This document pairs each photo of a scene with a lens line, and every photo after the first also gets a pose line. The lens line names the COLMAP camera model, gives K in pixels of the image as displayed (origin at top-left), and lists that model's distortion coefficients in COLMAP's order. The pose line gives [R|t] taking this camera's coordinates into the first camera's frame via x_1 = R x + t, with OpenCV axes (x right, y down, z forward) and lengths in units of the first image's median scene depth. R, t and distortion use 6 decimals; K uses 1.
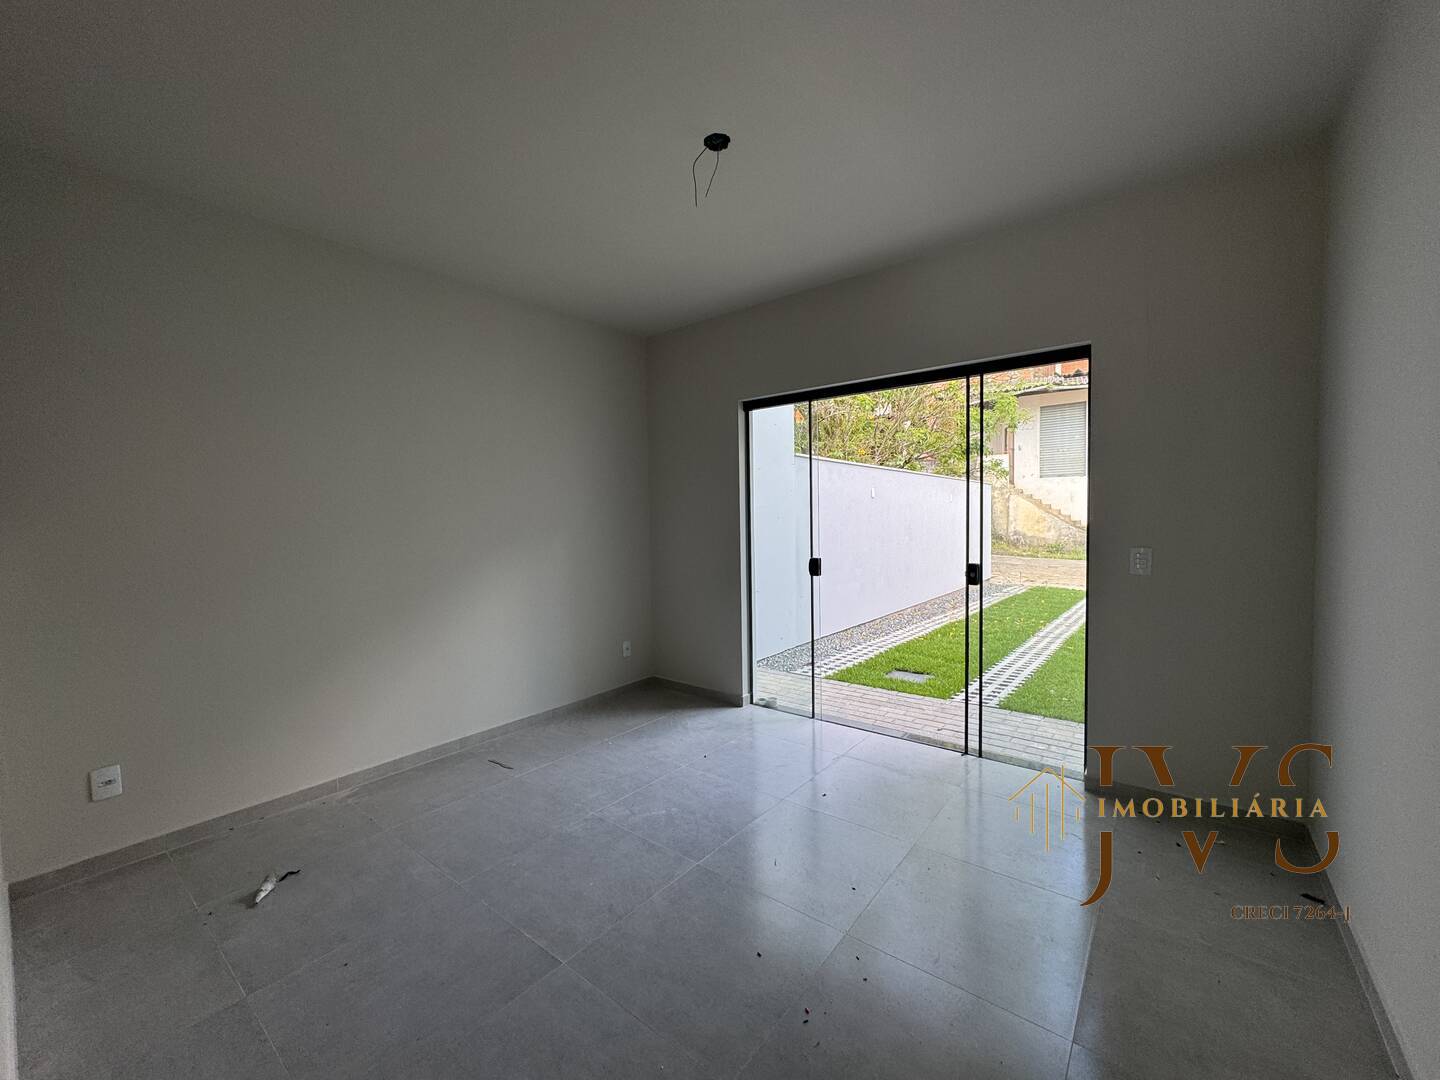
lens RADIAL K [[575.8, 0, 719.9], [0, 575.8, 539.0], [0, 0, 1]] dist [-0.002973, 0.000587]
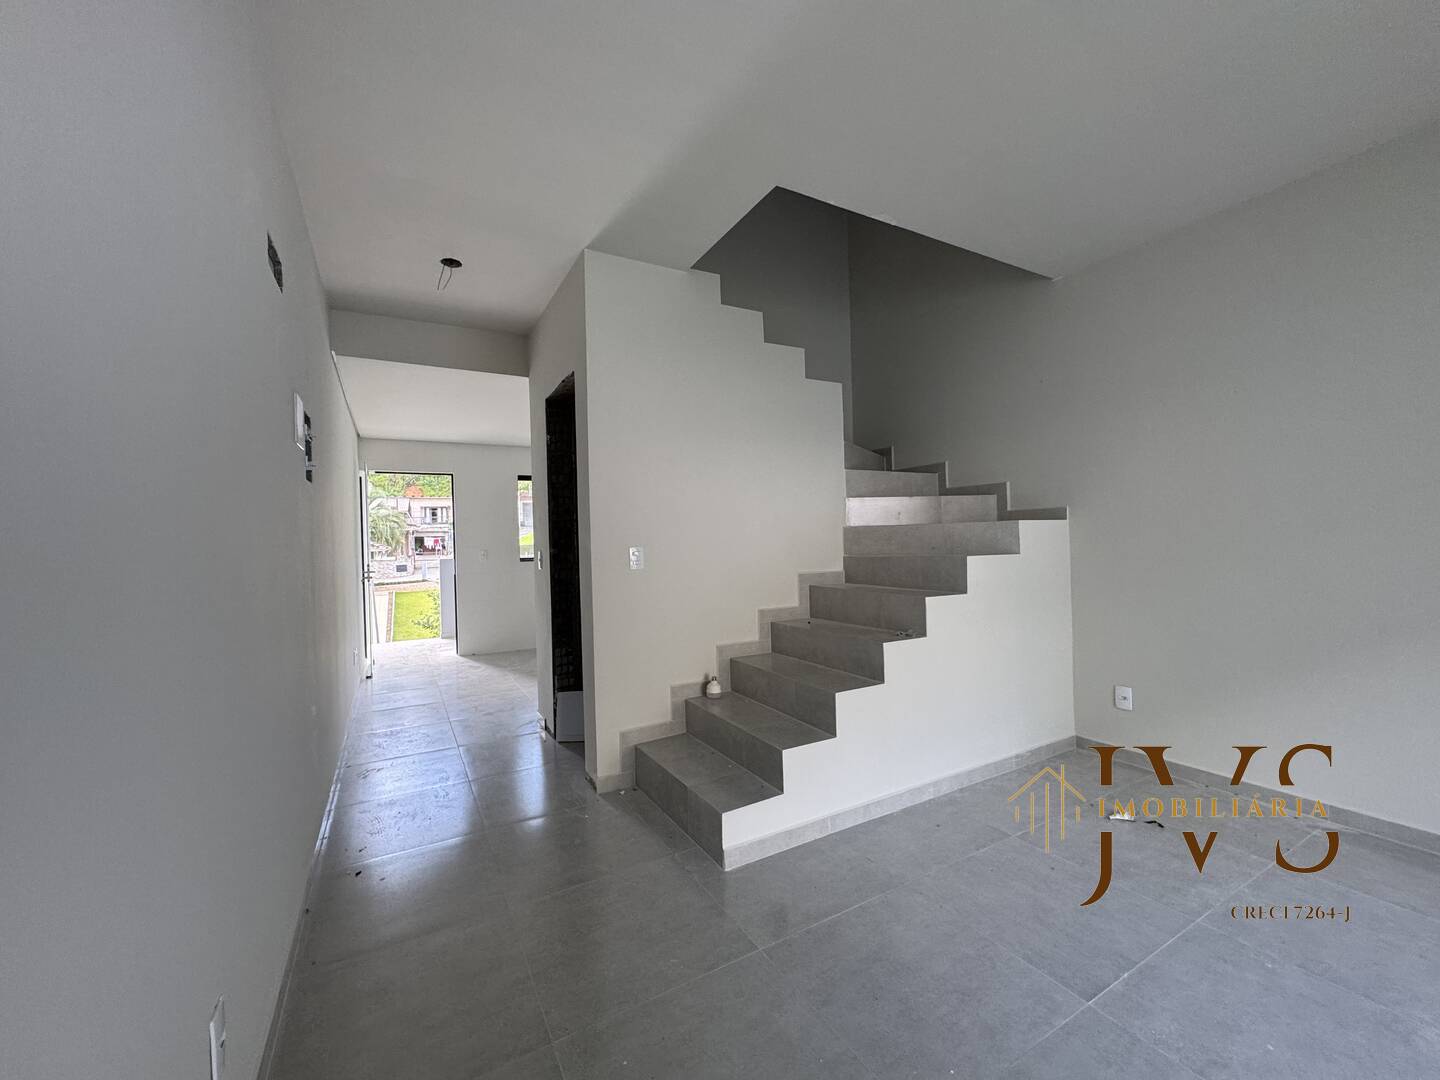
lens RADIAL K [[575.8, 0, 719.9], [0, 575.8, 539.0], [0, 0, 1]] dist [-0.002973, 0.000587]
pose [[-0.378839, 0.023747, -0.925158, 0.310024], [-0.005730, 0.999591, 0.028004, 0.005759], [0.925445, 0.015910, -0.378548, 0.342181]]
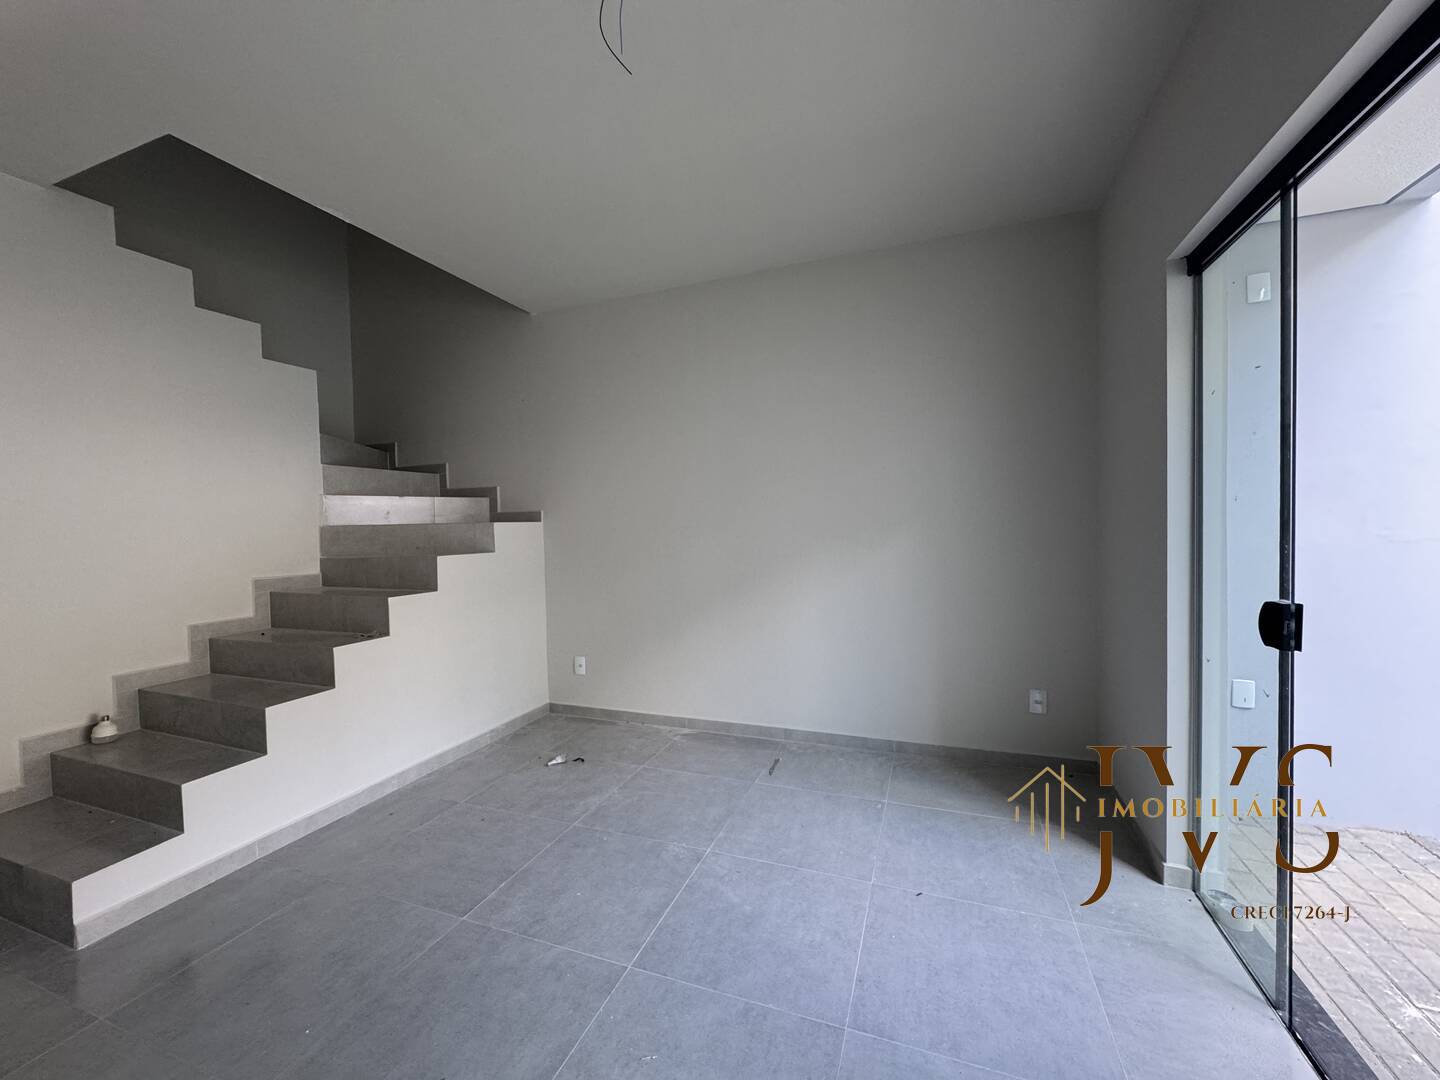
lens RADIAL K [[575.8, 0, 719.9], [0, 575.8, 539.0], [0, 0, 1]] dist [-0.002973, 0.000587]
pose [[0.303830, 0.038423, -0.951951, 0.376888], [-0.022689, 0.999195, 0.033088, -0.011533], [0.952456, 0.011546, 0.304458, 0.479790]]
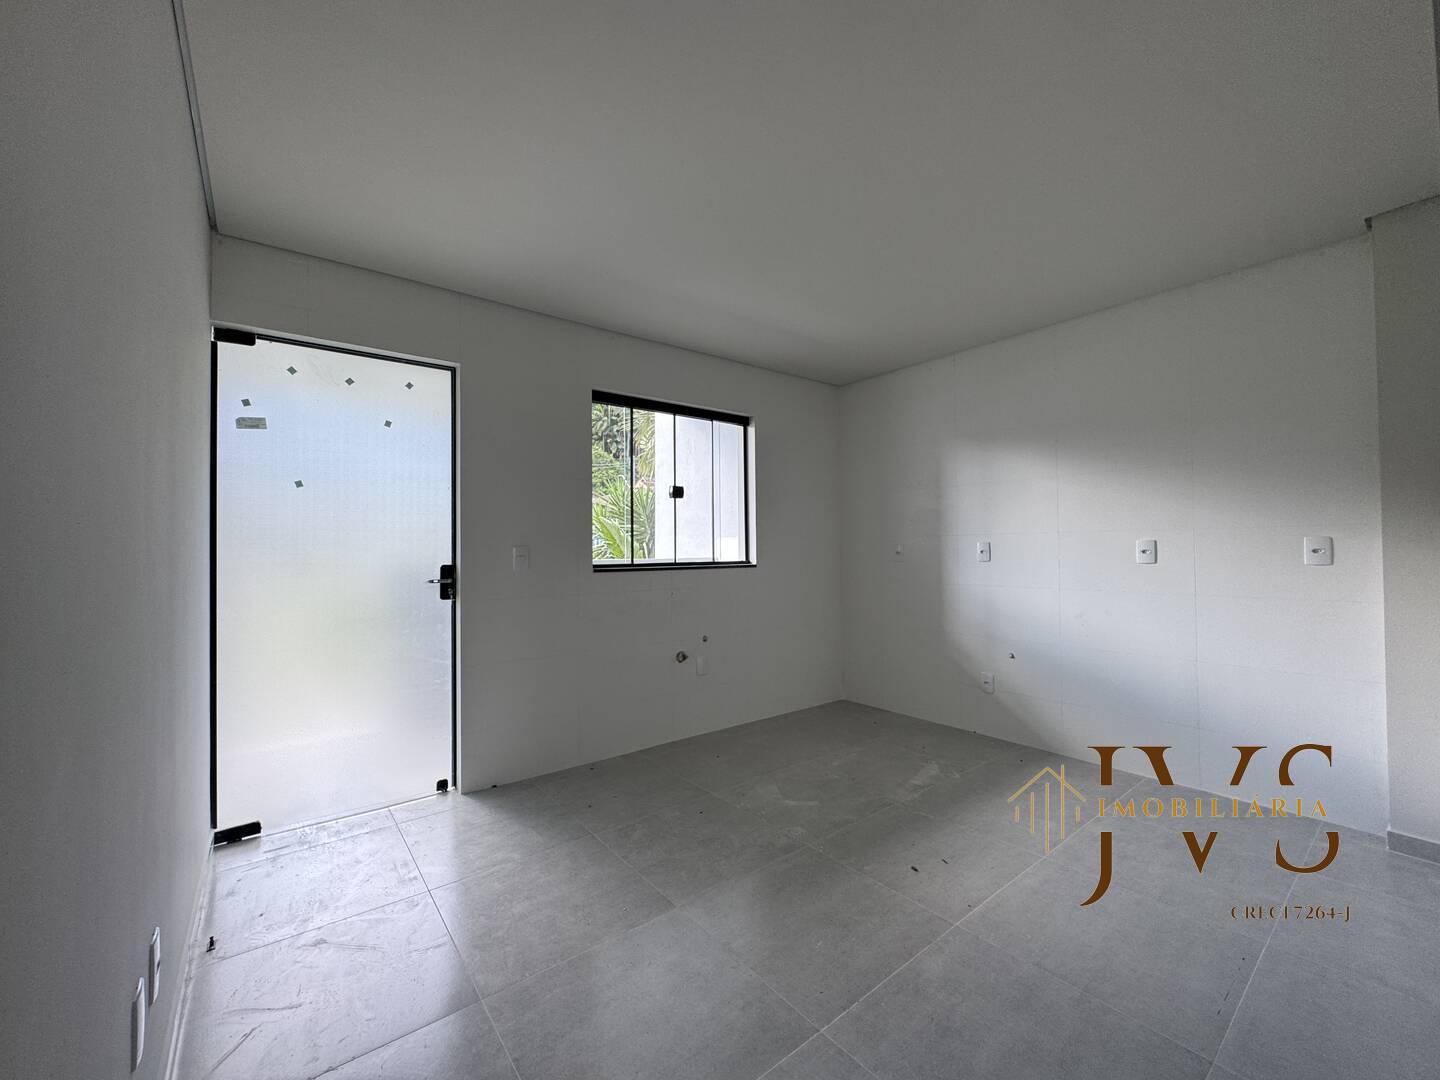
lens RADIAL K [[575.8, 0, 719.9], [0, 575.8, 539.0], [0, 0, 1]] dist [-0.002973, 0.000587]
pose [[-0.232909, 0.000860, -0.972498, -0.309952], [-0.026552, 0.999621, 0.007244, 0.067132], [0.972136, 0.027509, -0.232798, -0.500501]]
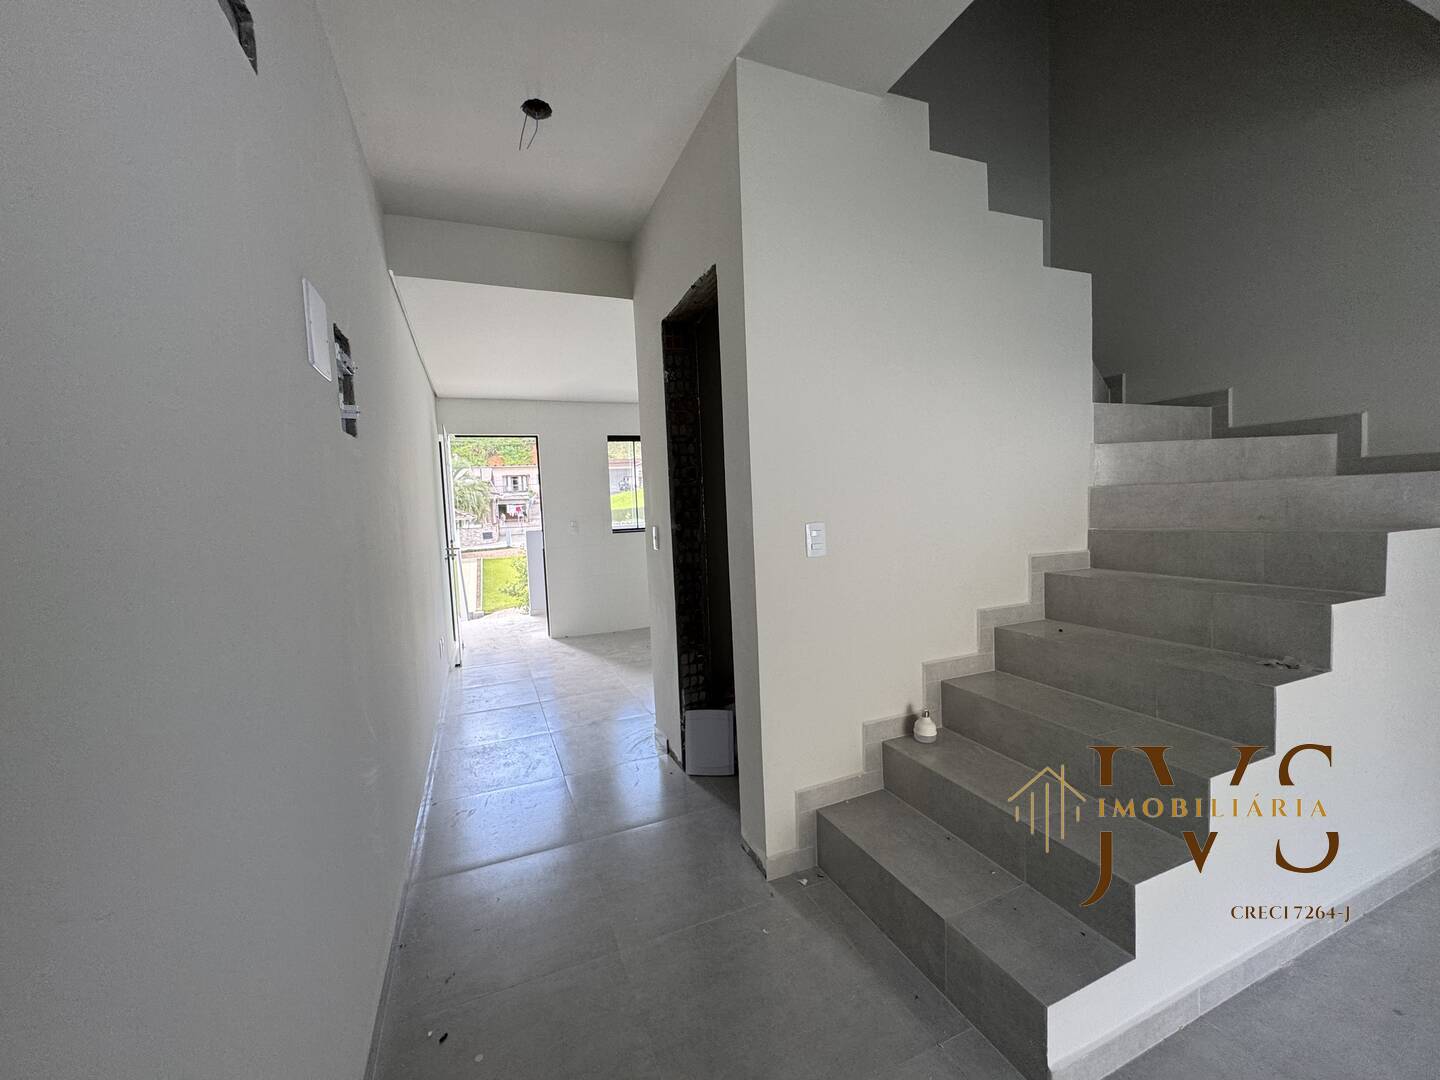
lens RADIAL K [[575.8, 0, 719.9], [0, 575.8, 539.0], [0, 0, 1]] dist [-0.002973, 0.000587]
pose [[-0.486865, 0.086604, -0.869173, 0.141656], [0.014583, 0.995740, 0.091046, 0.004398], [0.873355, 0.031652, -0.486054, 0.135005]]
